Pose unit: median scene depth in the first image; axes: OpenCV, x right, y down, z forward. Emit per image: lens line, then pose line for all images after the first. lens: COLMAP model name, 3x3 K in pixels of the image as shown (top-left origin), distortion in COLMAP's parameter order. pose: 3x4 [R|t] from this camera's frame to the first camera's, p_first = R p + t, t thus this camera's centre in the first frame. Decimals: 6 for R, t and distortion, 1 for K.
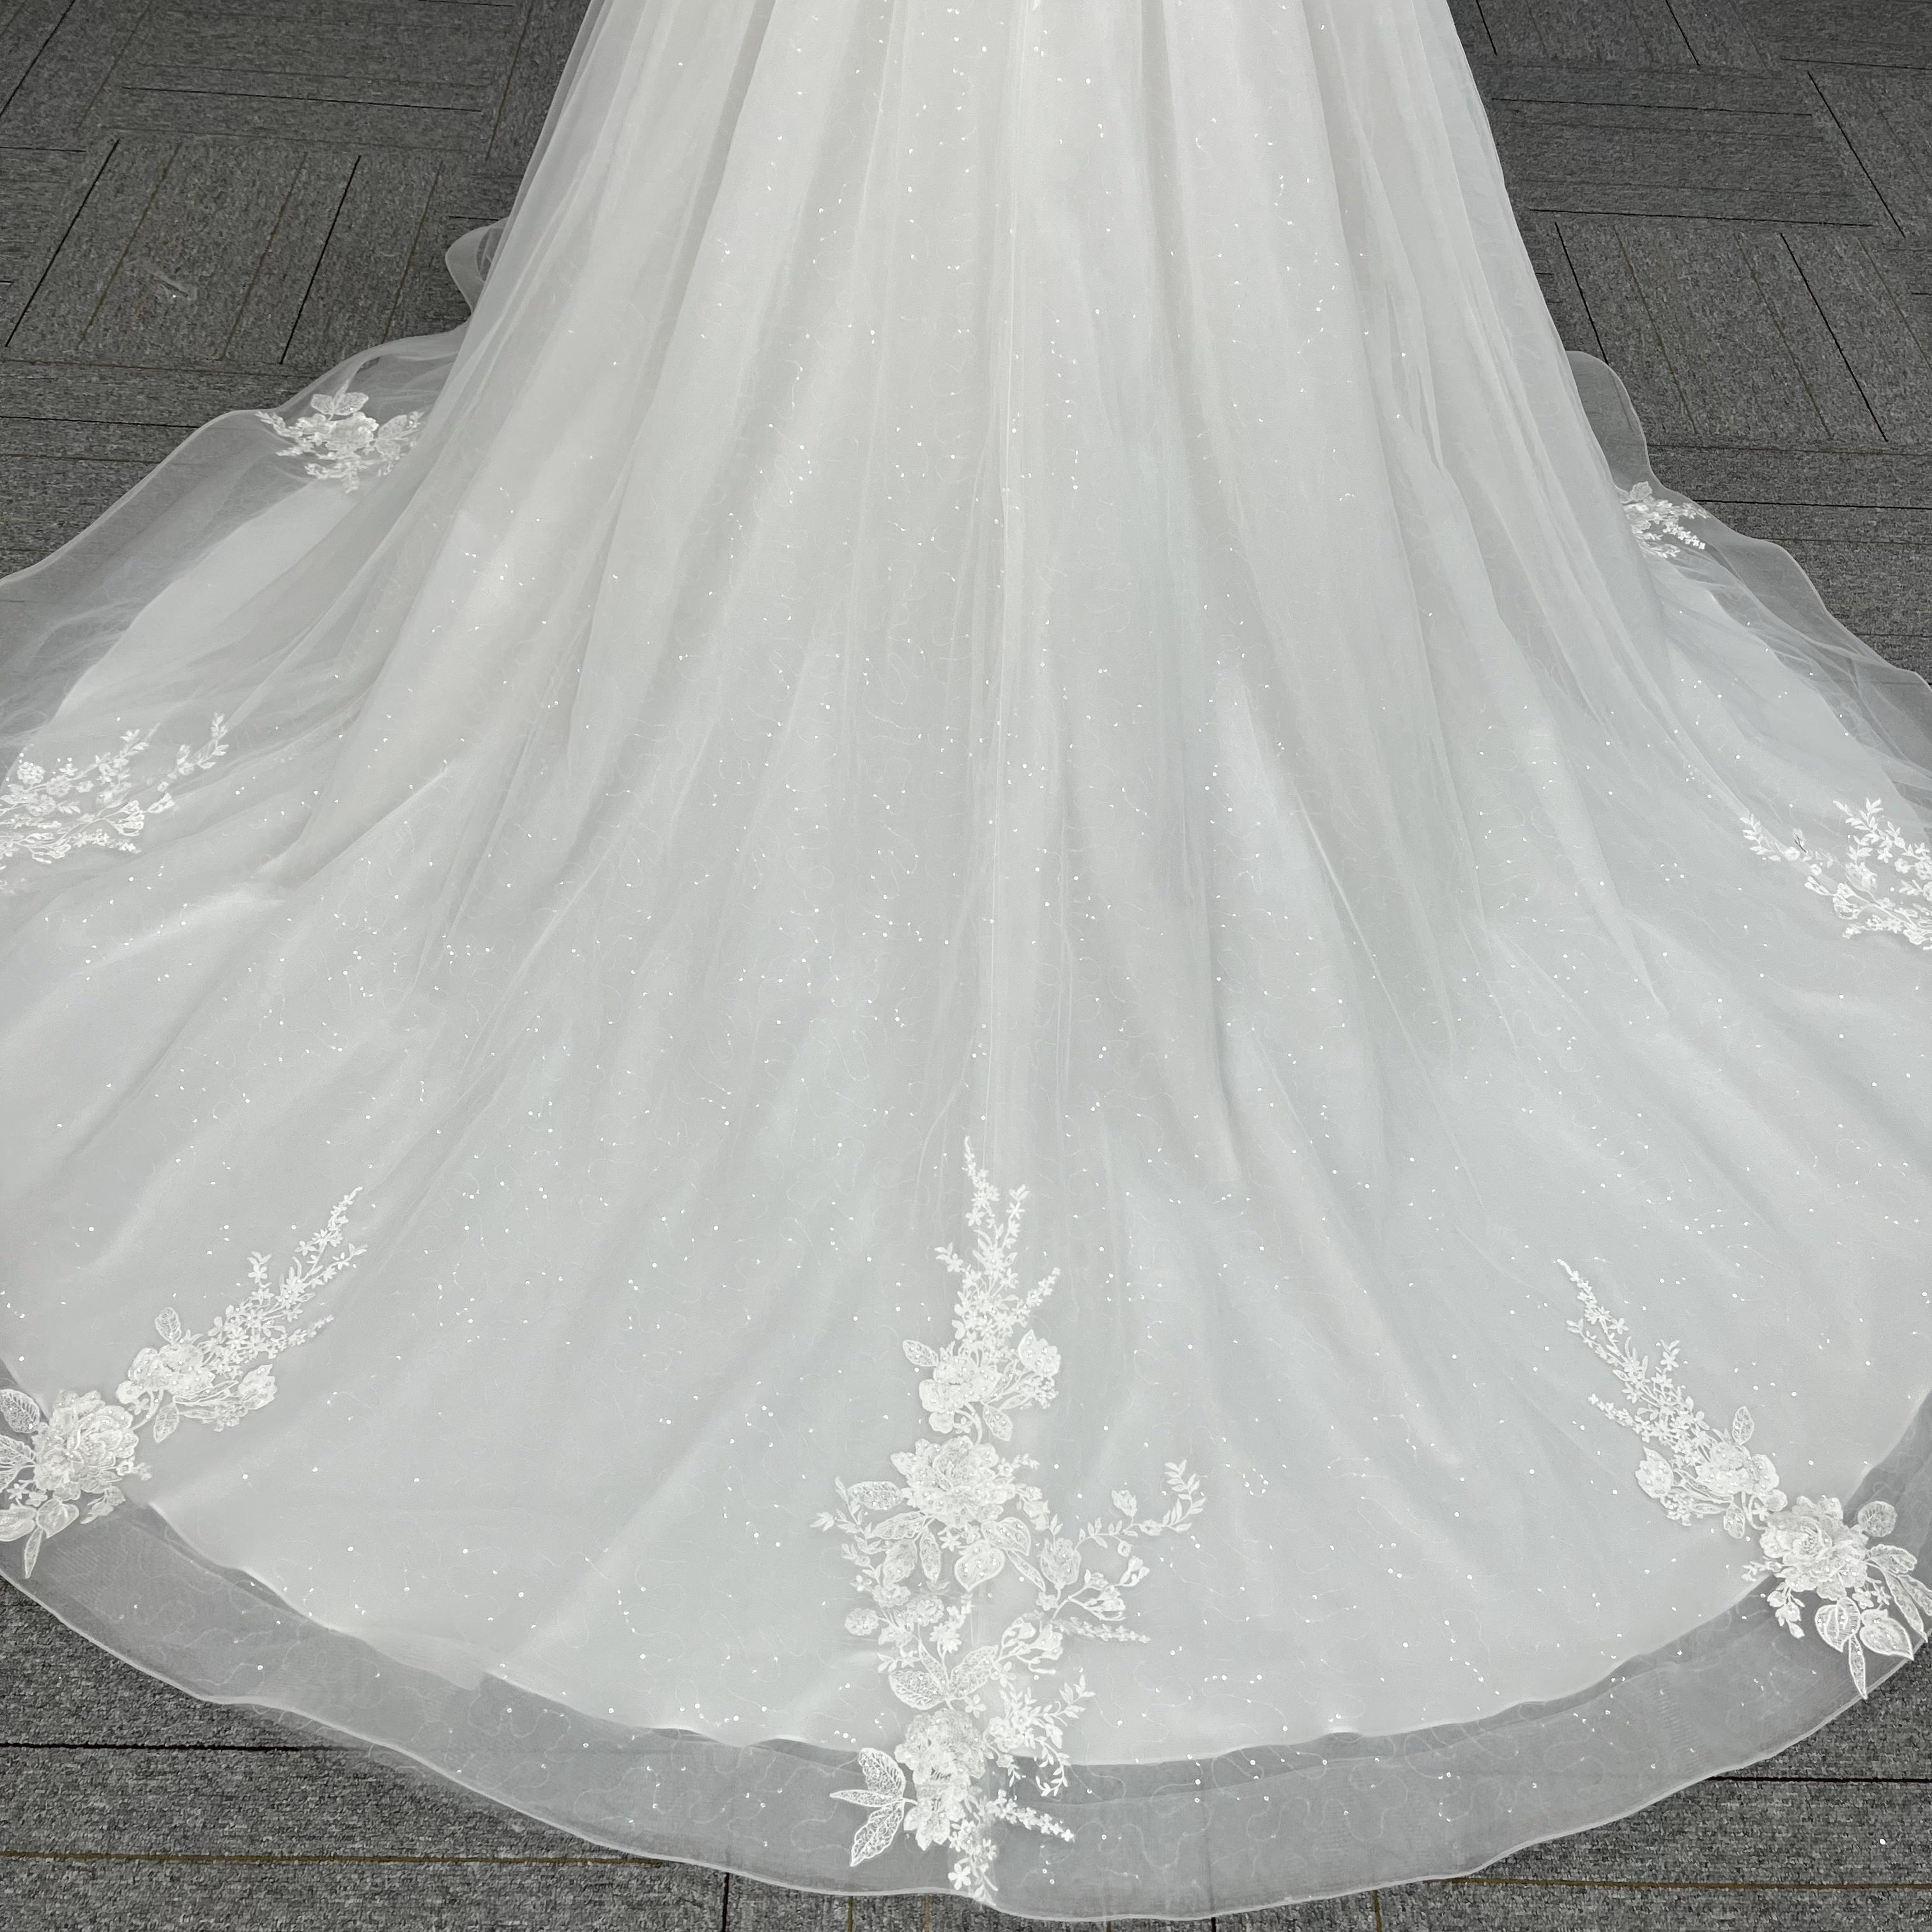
lens RADIAL K [[1972.8, 0, 967.1], [0, 1972.8, 977.9], [0, 0, 1]] dist [0.025947, 0.000000]
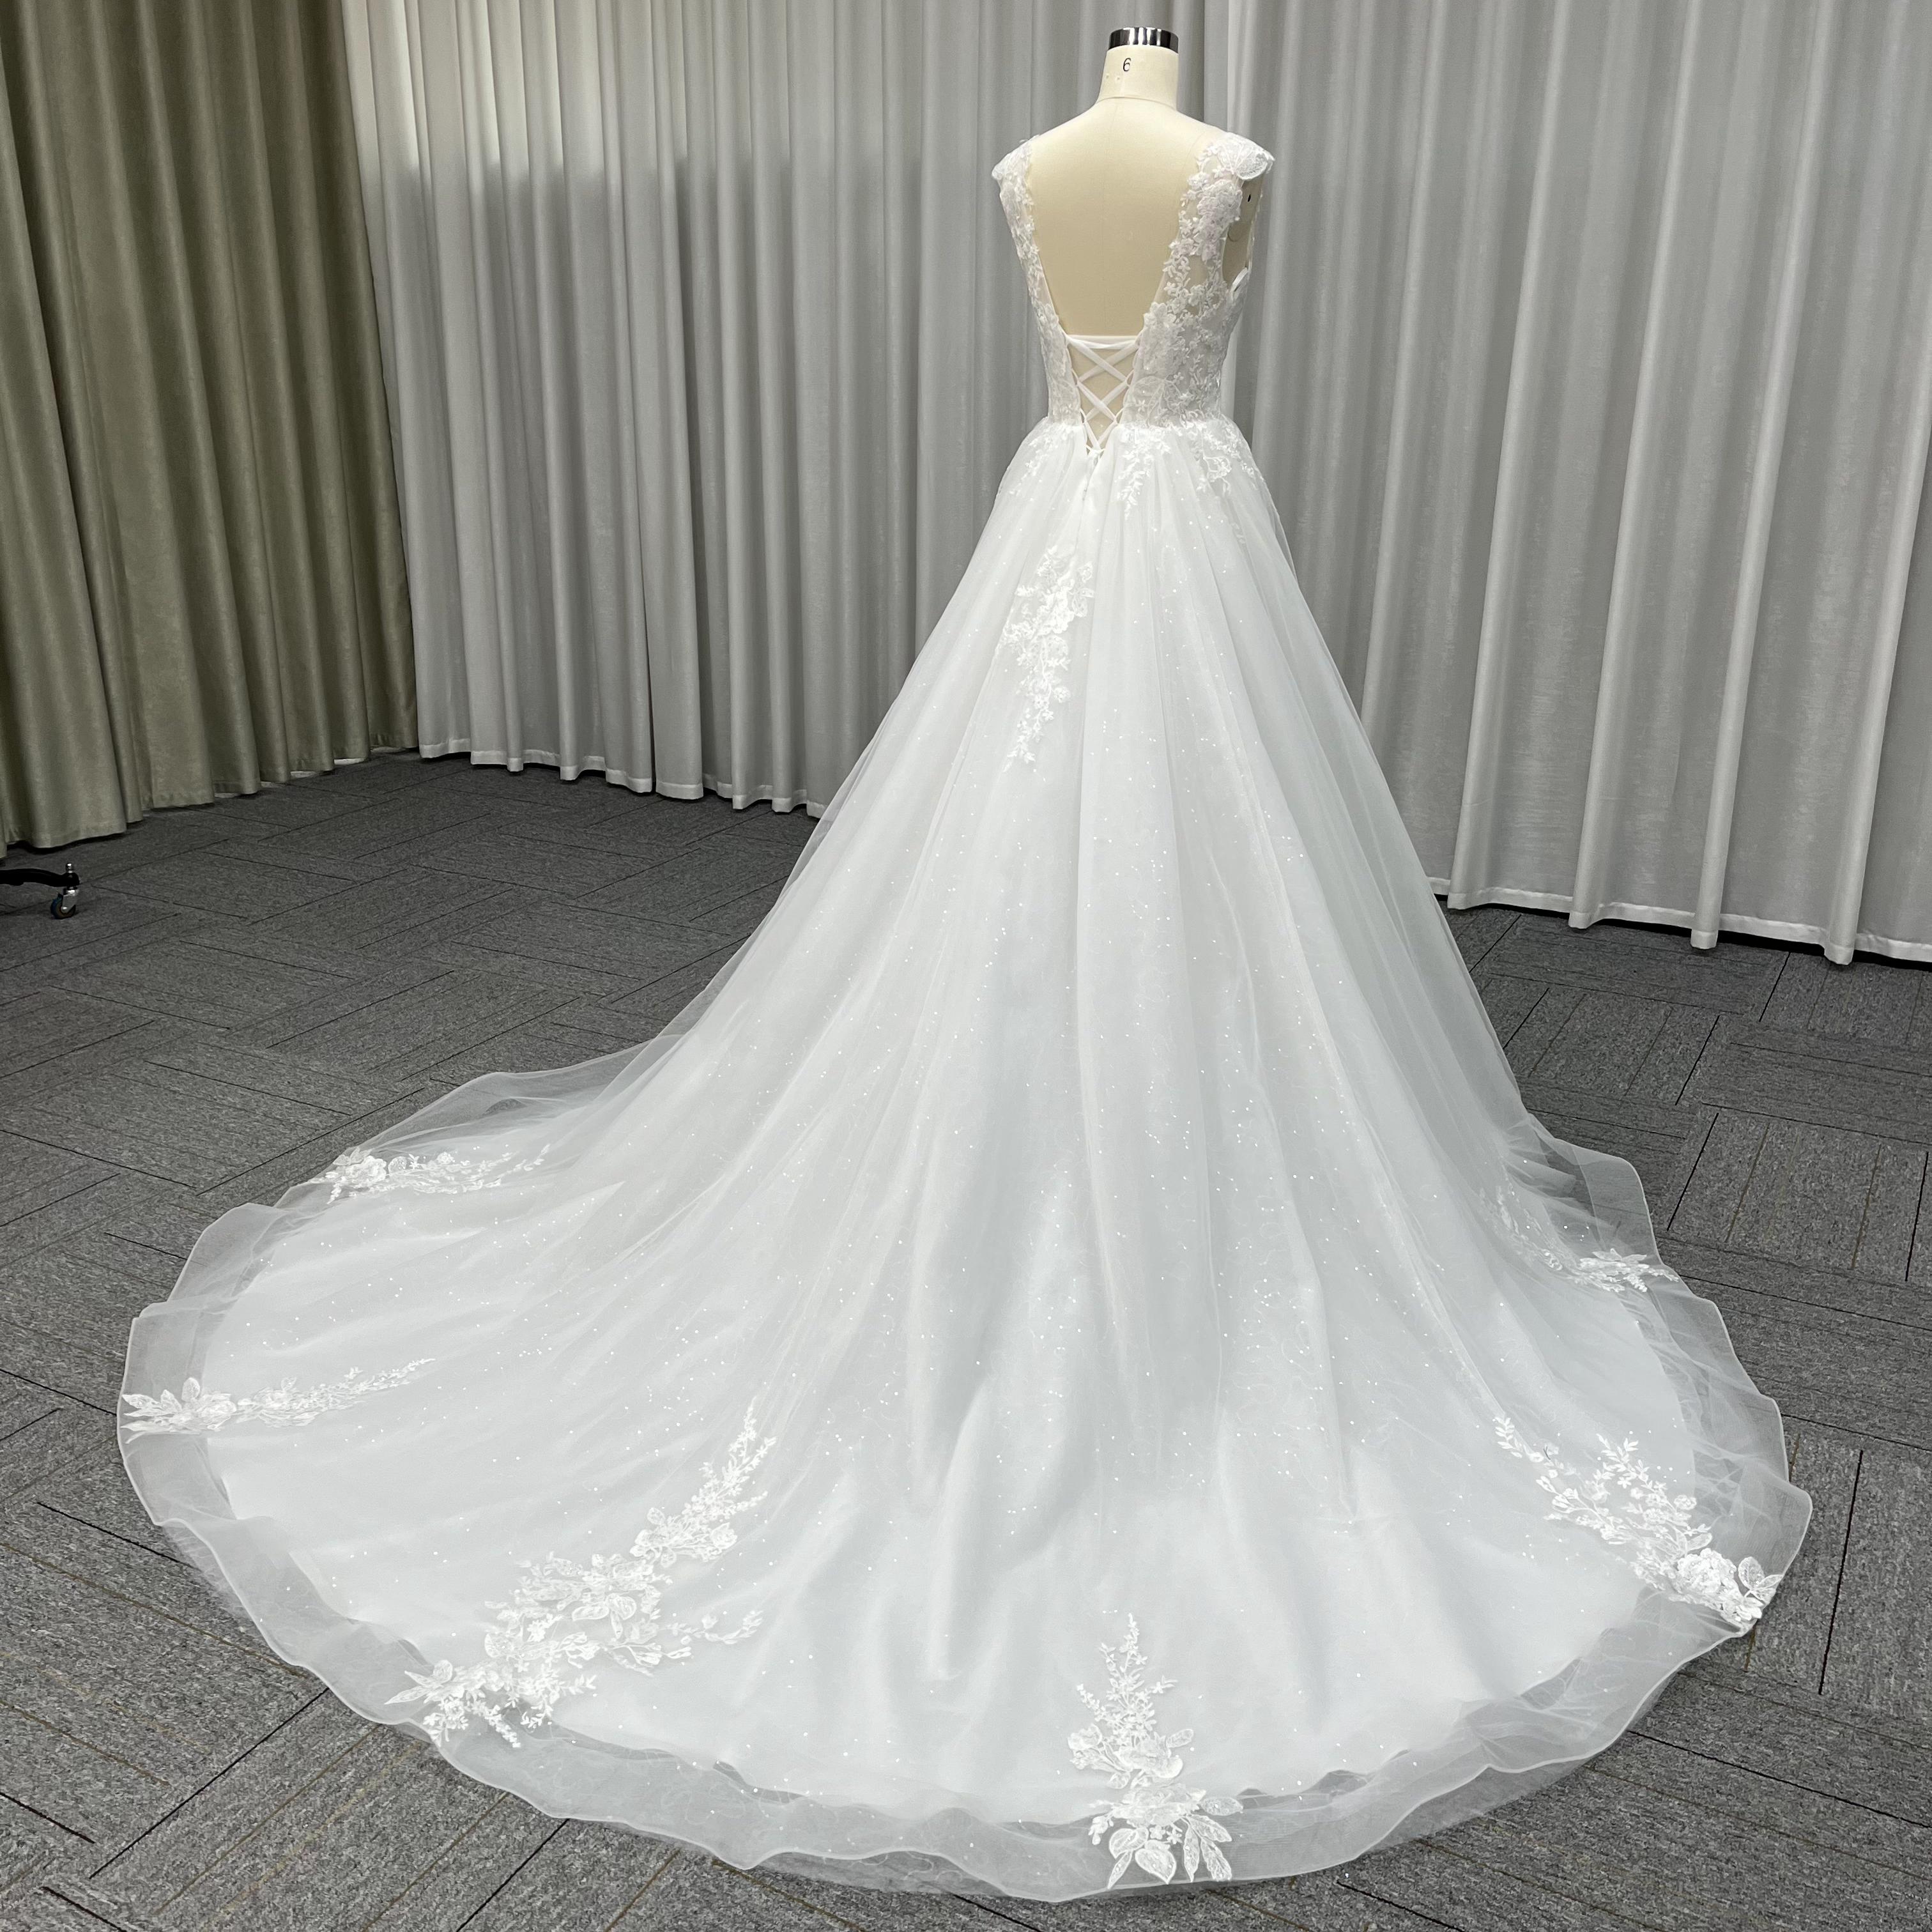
lens RADIAL K [[1972.8, 0, 951.0], [0, 1972.8, 959.6], [0, 0, 1]] dist [0.025947, 0.000000]
pose [[0.874086, 0.104013, -0.474505, 0.830946], [-0.338905, 0.830383, -0.442275, 0.432735], [0.348018, 0.547399, 0.761077, -0.247419]]
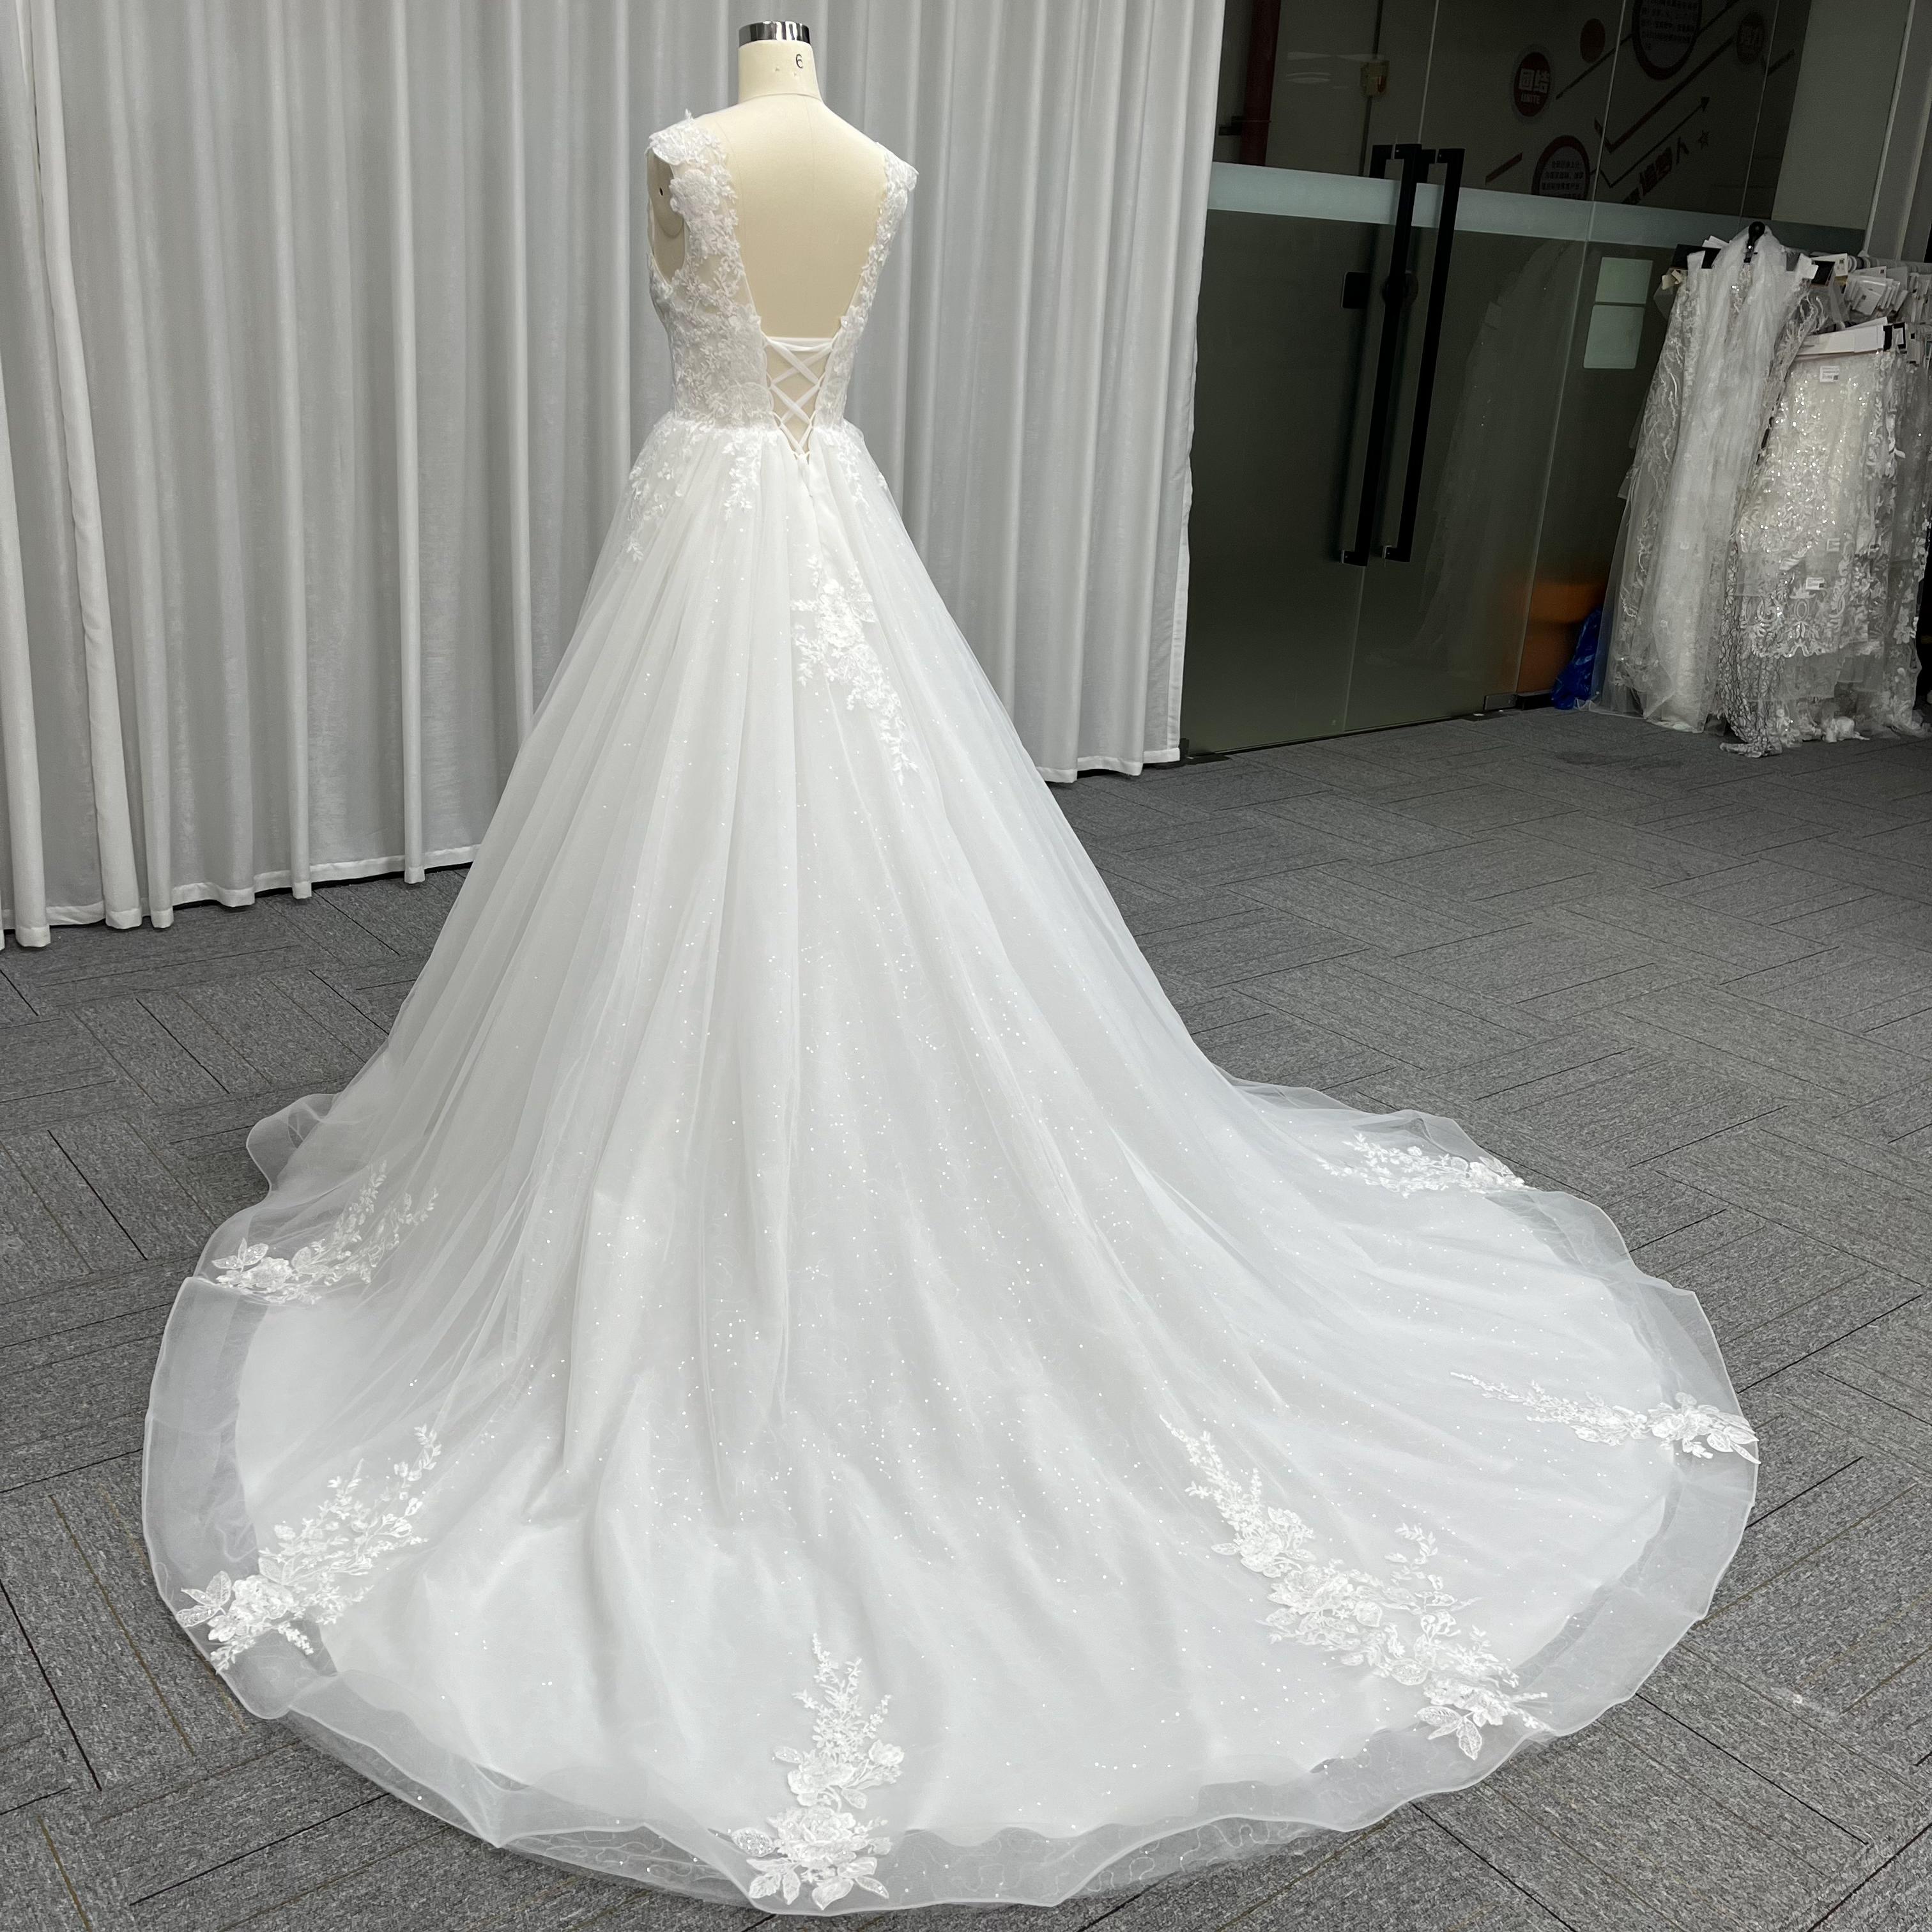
lens RADIAL K [[1972.8, 0, 976.1], [0, 1972.8, 959.0], [0, 0, 1]] dist [0.025947, 0.000000]
pose [[0.786581, -0.219091, 0.577312, -0.939343], [0.464934, 0.825404, -0.320225, 0.221074], [-0.406357, 0.520295, 0.751110, -0.243301]]
